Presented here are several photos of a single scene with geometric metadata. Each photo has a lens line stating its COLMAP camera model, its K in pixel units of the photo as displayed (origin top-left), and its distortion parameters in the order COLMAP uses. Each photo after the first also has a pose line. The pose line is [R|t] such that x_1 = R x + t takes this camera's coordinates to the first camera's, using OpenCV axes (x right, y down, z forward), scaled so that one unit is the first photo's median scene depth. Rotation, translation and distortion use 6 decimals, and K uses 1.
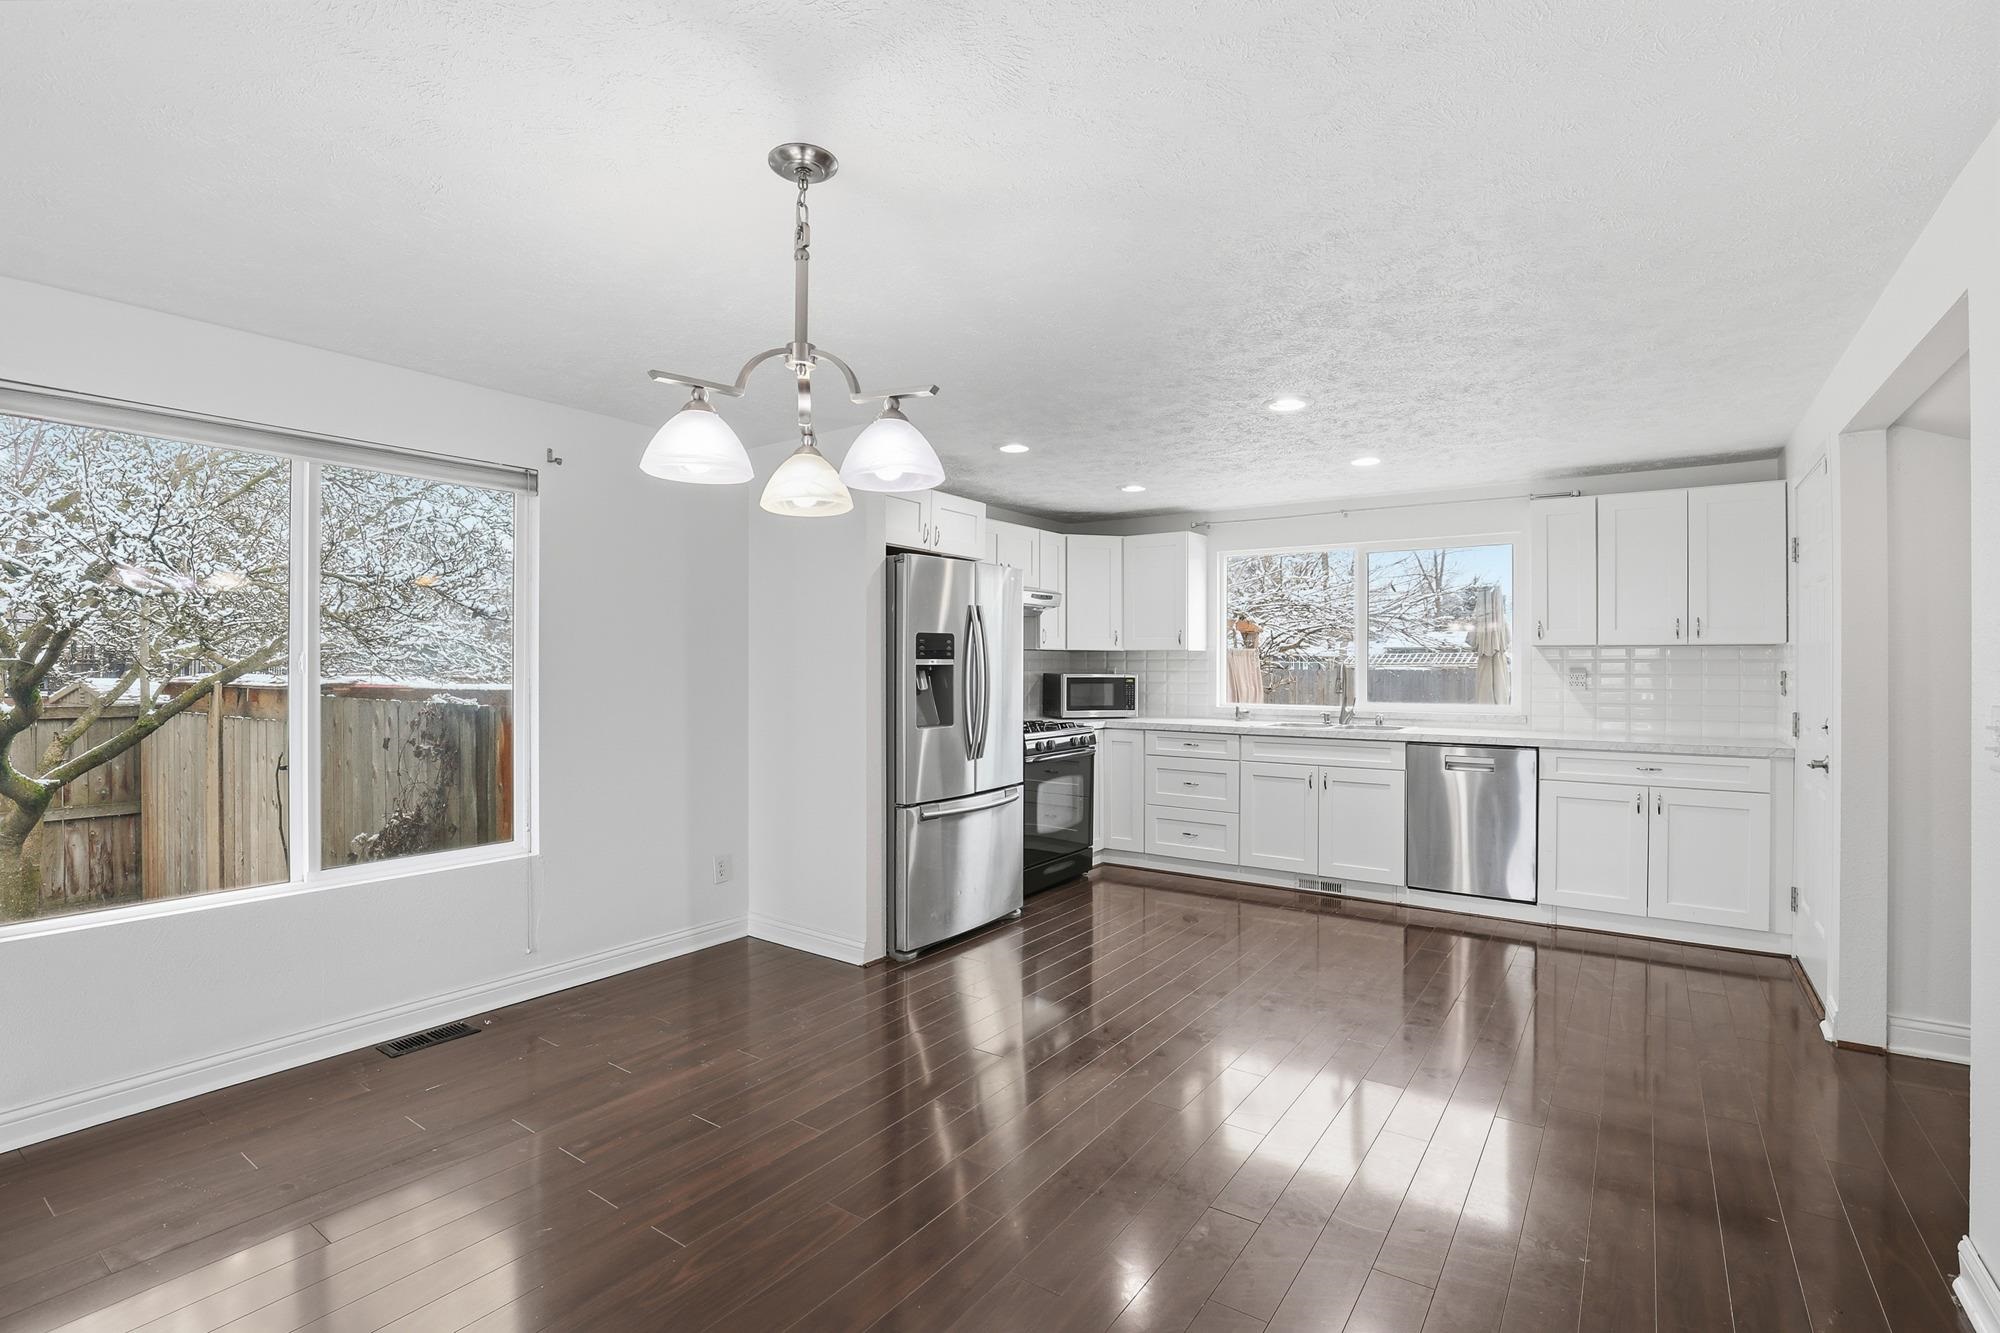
lens RADIAL K [[924.6, 0, 1003.9], [0, 924.6, 666.6], [0, 0, 1]] dist [-0.034488, 0.007558]
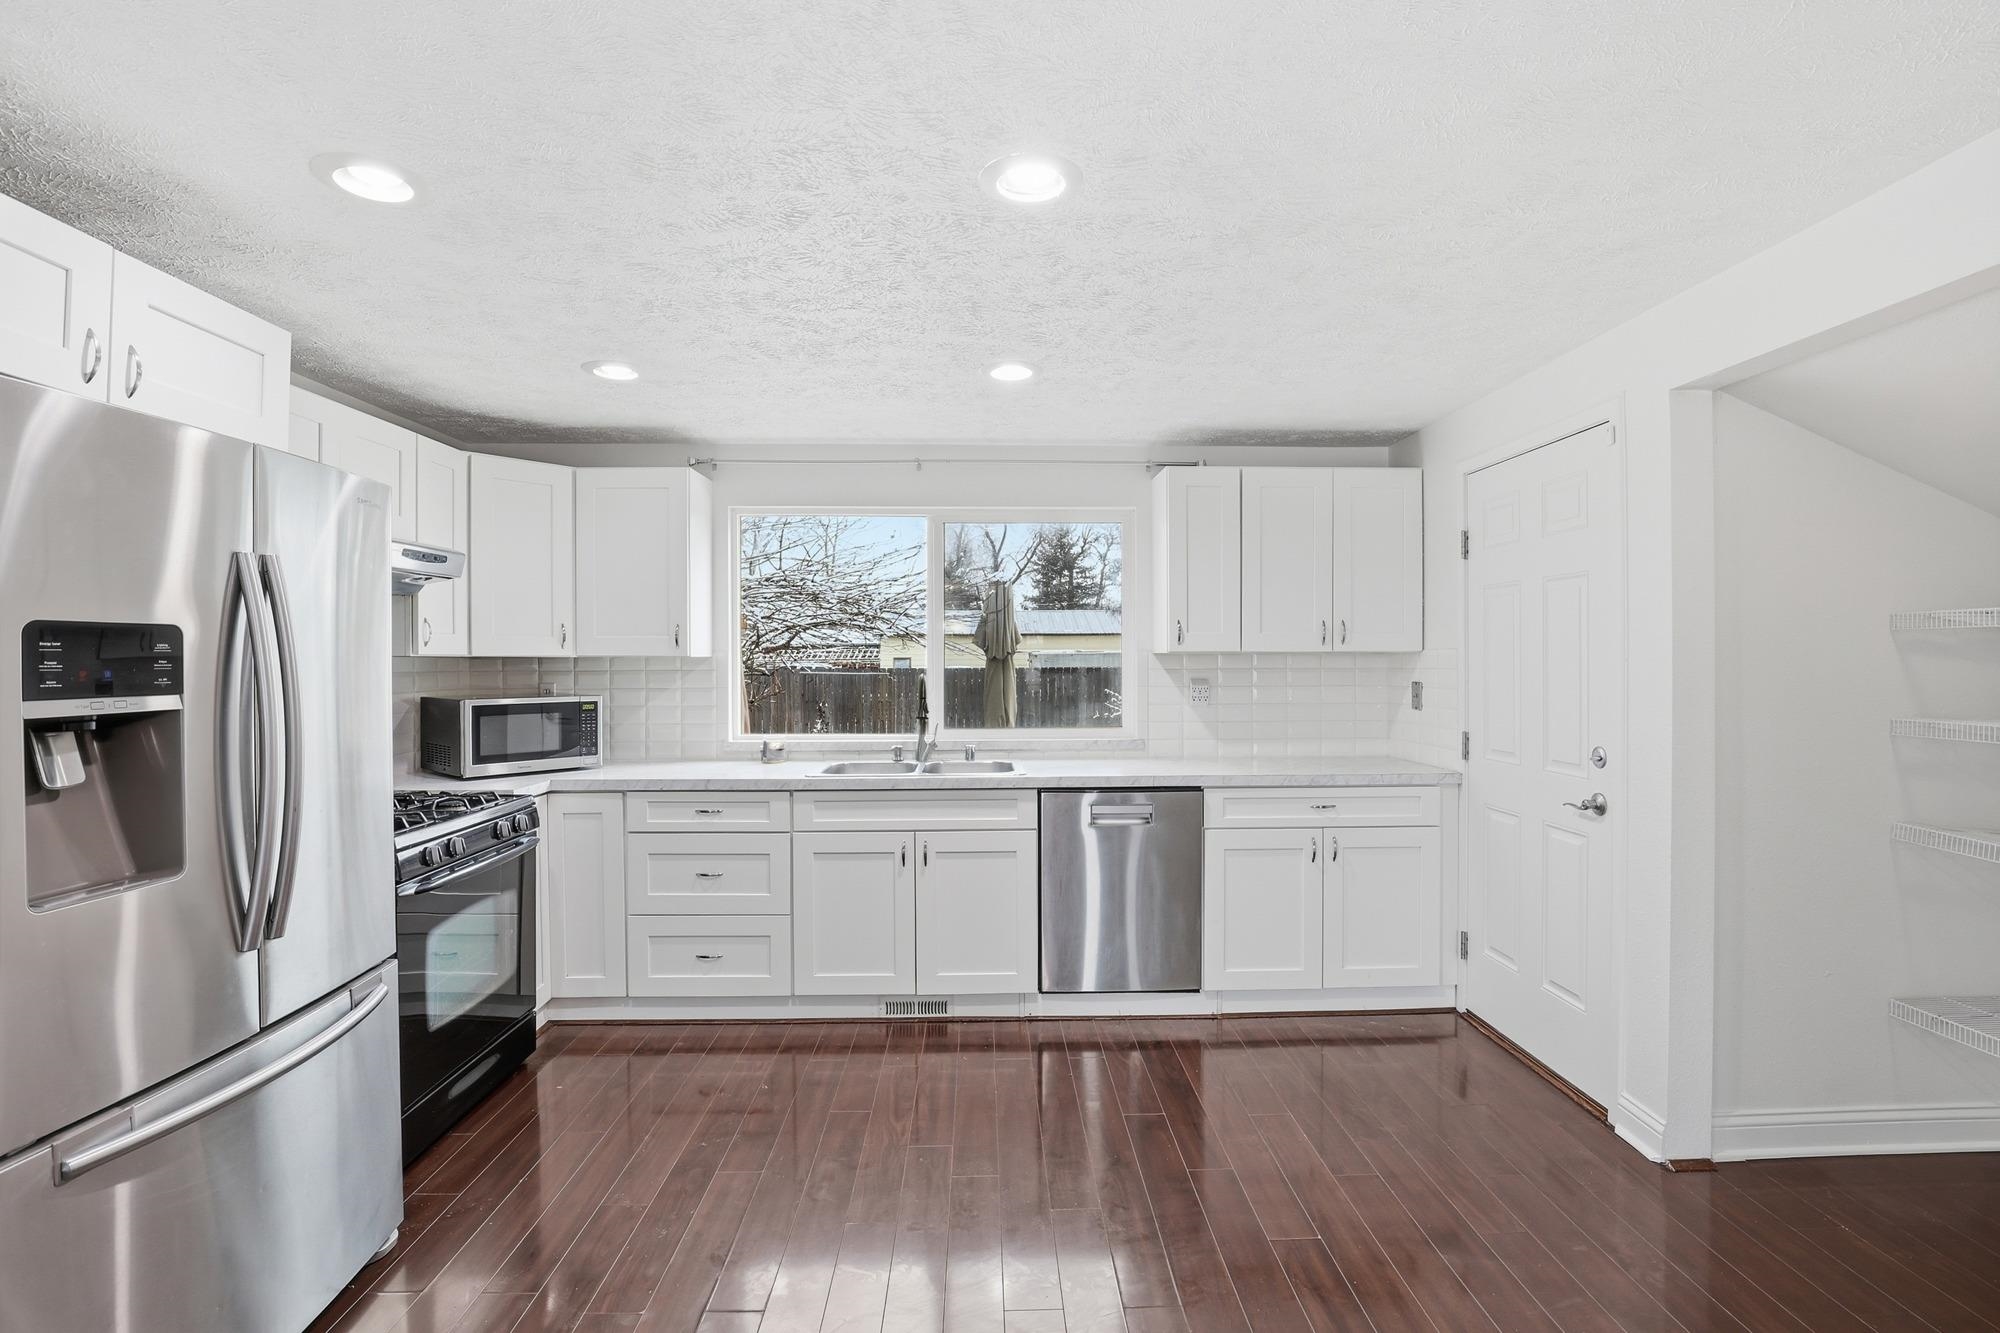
lens RADIAL K [[924.6, 0, 1003.9], [0, 924.6, 666.6], [0, 0, 1]] dist [-0.034488, 0.007558]
pose [[0.802361, -0.009209, 0.596768, -0.004753], [0.006462, 0.999956, 0.006741, -0.015661], [-0.596804, -0.001552, 0.802386, 0.417545]]
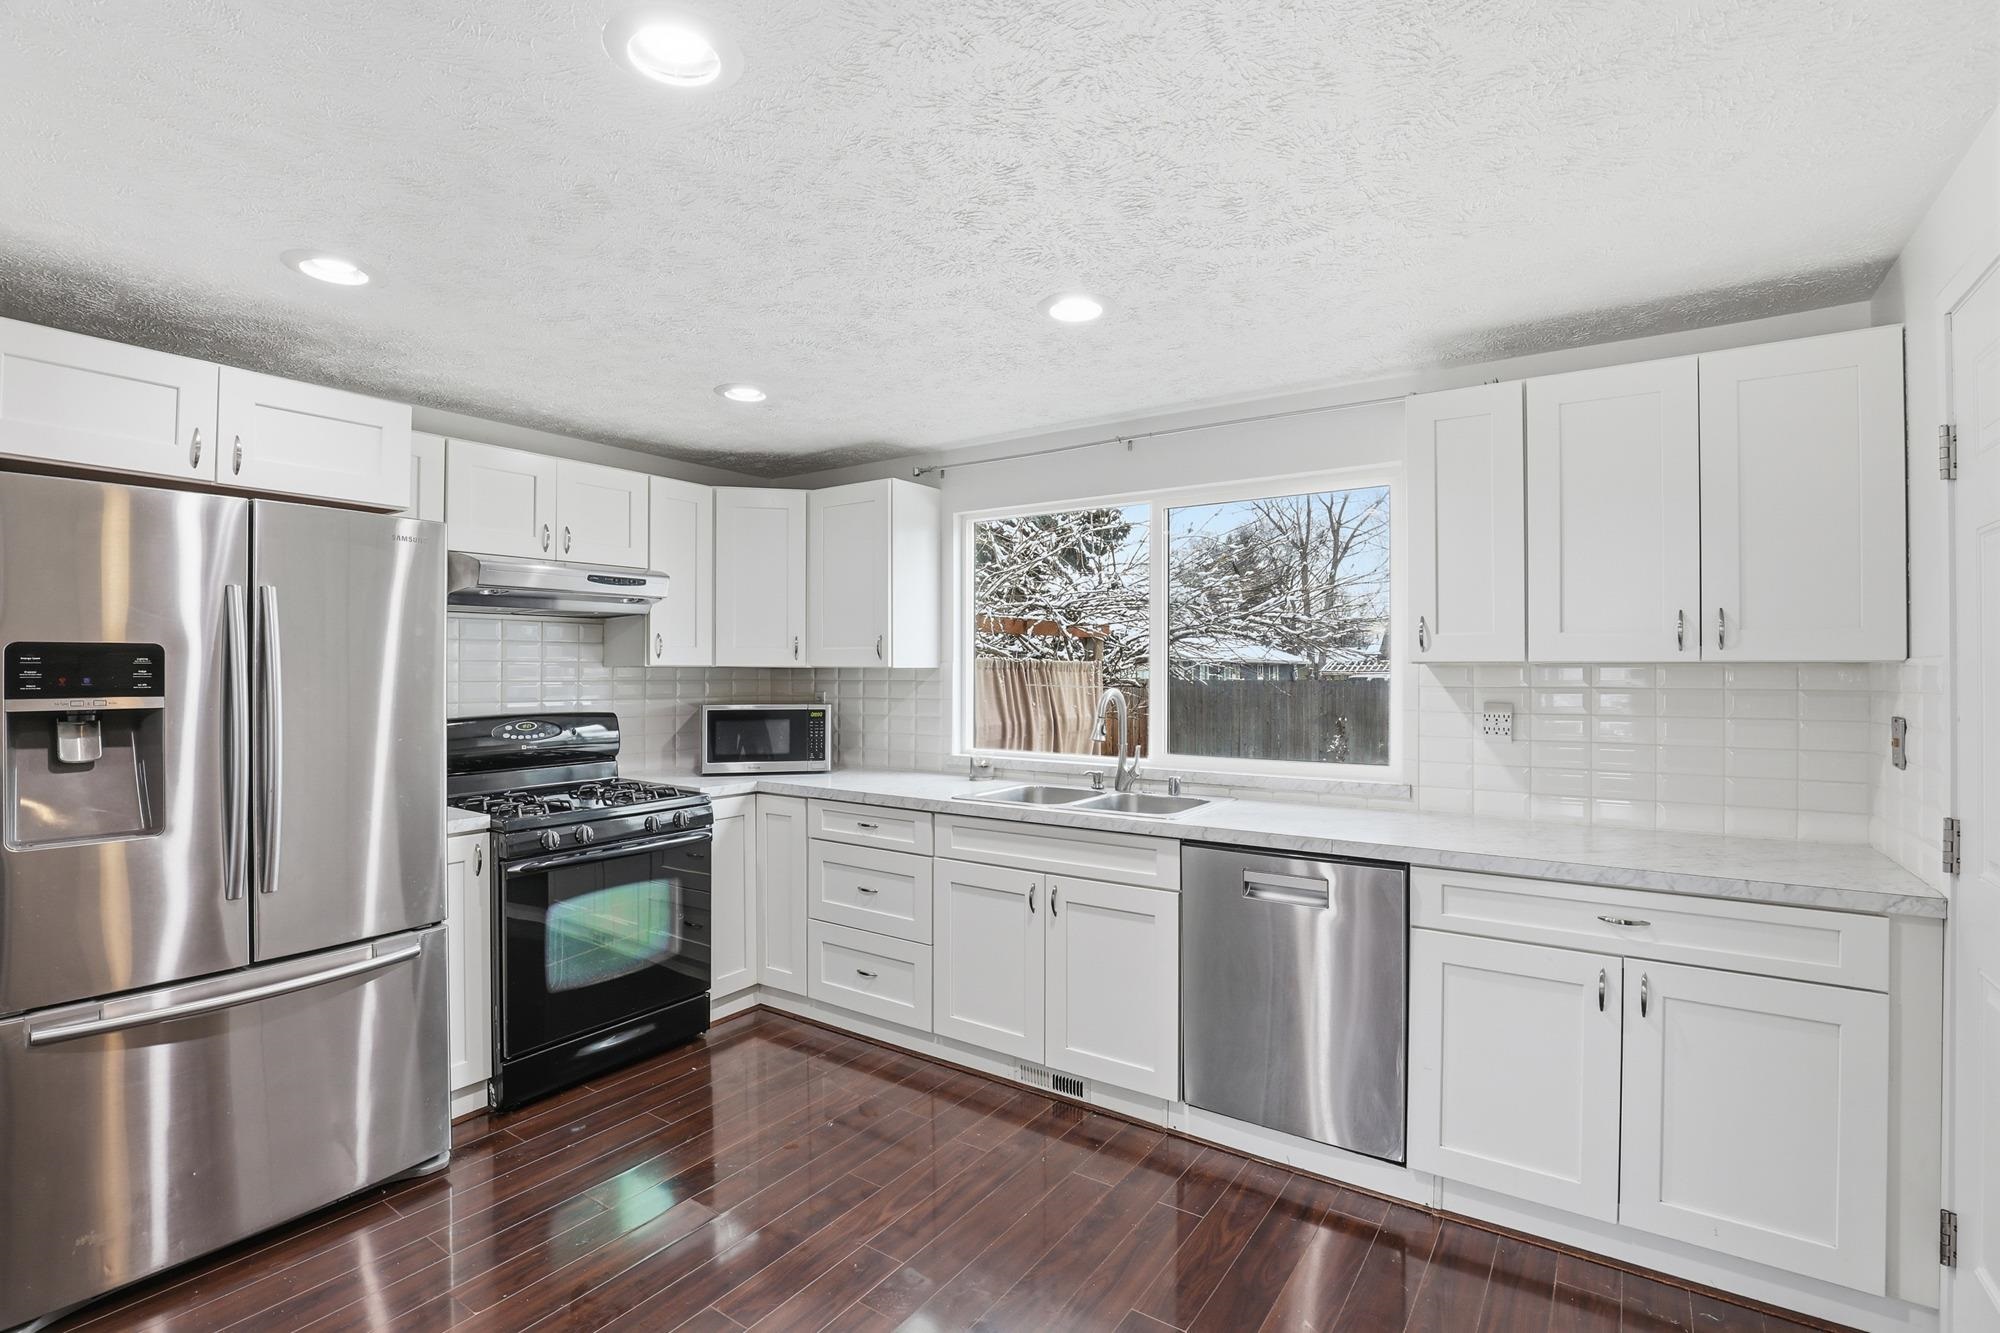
lens RADIAL K [[924.6, 0, 1003.9], [0, 924.6, 666.6], [0, 0, 1]] dist [-0.034488, 0.007558]
pose [[0.999946, -0.000997, 0.010325, 0.305533], [0.001058, 0.999982, -0.005845, -0.016370], [-0.010319, 0.005855, 0.999930, 0.423294]]
